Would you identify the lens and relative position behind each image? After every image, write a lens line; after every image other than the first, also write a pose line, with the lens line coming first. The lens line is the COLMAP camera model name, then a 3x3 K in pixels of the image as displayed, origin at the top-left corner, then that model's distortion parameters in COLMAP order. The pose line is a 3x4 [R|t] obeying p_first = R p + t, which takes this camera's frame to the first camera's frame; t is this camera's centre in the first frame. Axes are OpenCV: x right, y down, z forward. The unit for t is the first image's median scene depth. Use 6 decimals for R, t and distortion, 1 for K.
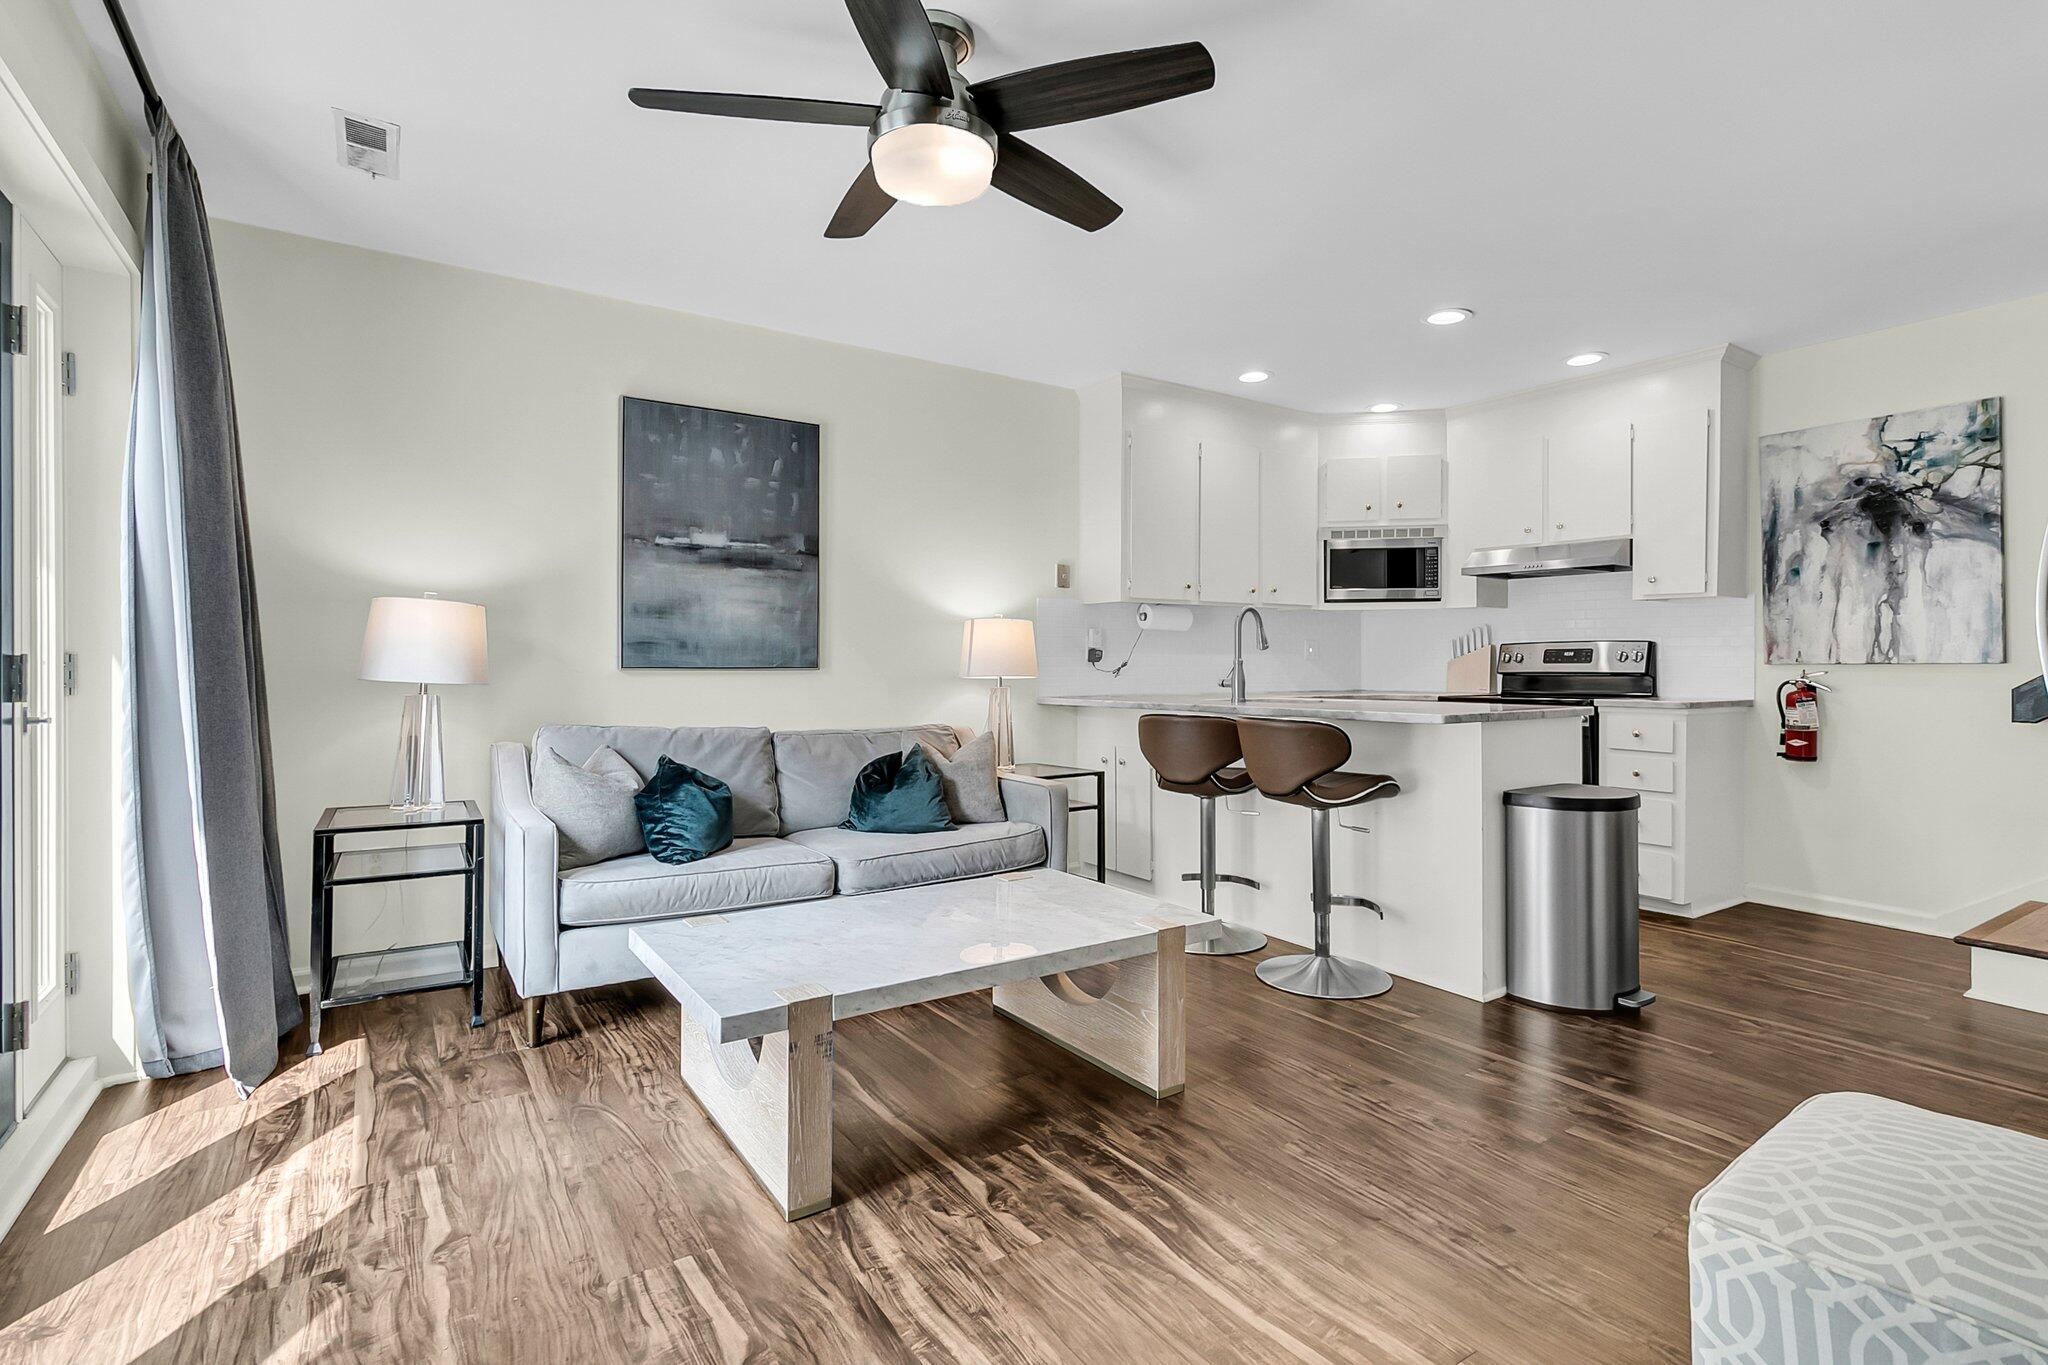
lens RADIAL K [[980.3, 0, 1023.4], [0, 980.3, 652.0], [0, 0, 1]] dist [0.002664, 0.000640]
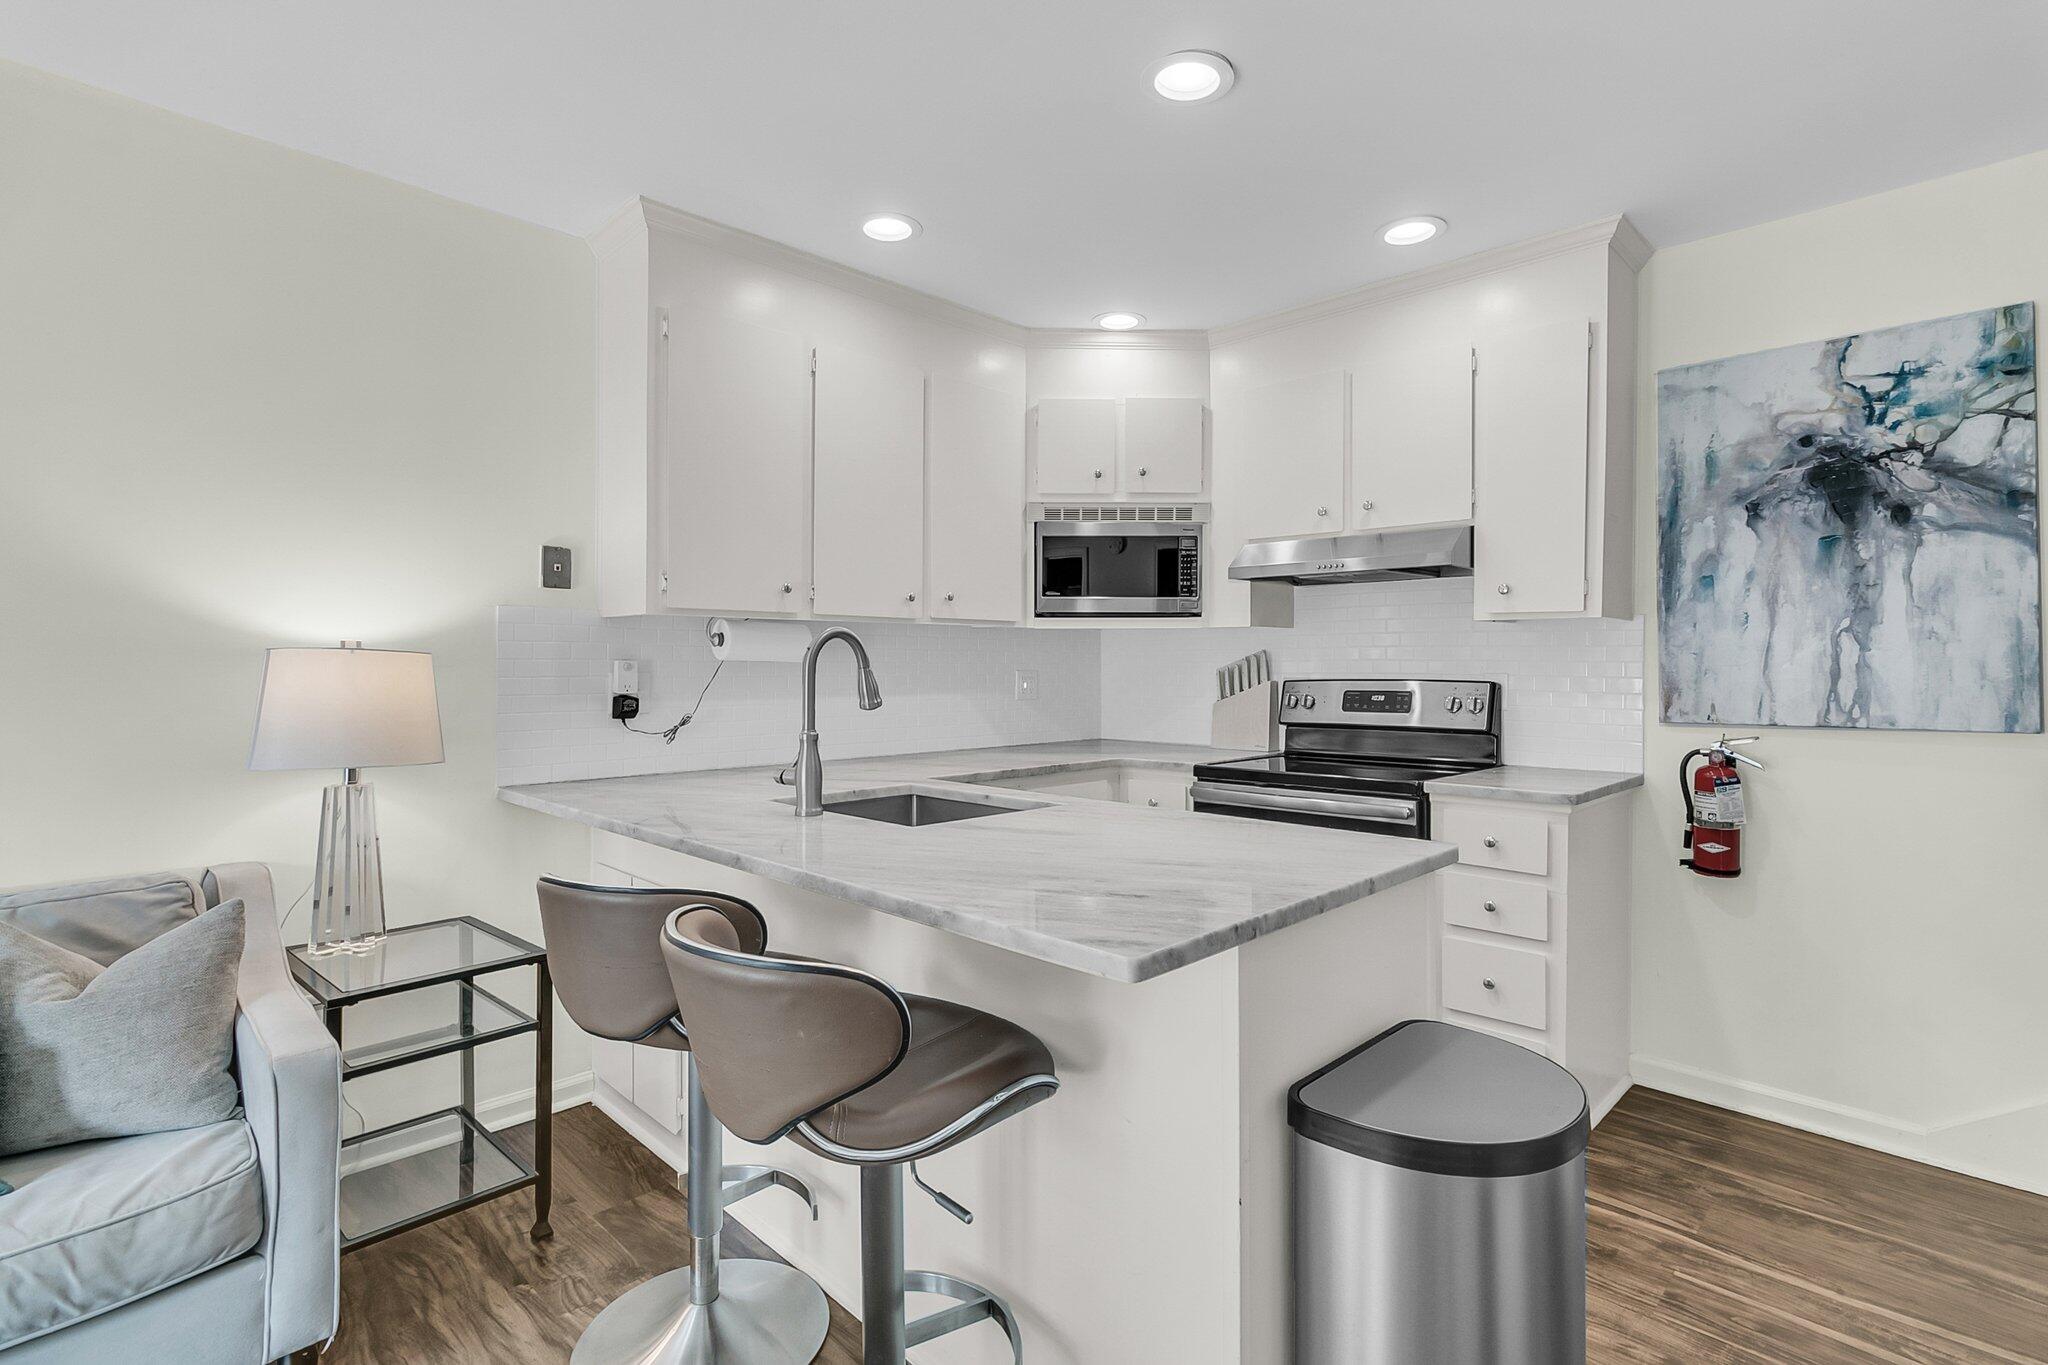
lens RADIAL K [[980.3, 0, 1023.4], [0, 980.3, 652.0], [0, 0, 1]] dist [0.002664, 0.000640]
pose [[0.981610, 0.003190, 0.190869, 0.223609], [-0.002700, 0.999992, -0.002827, -0.032184], [-0.190876, 0.002259, 0.981612, 0.457226]]
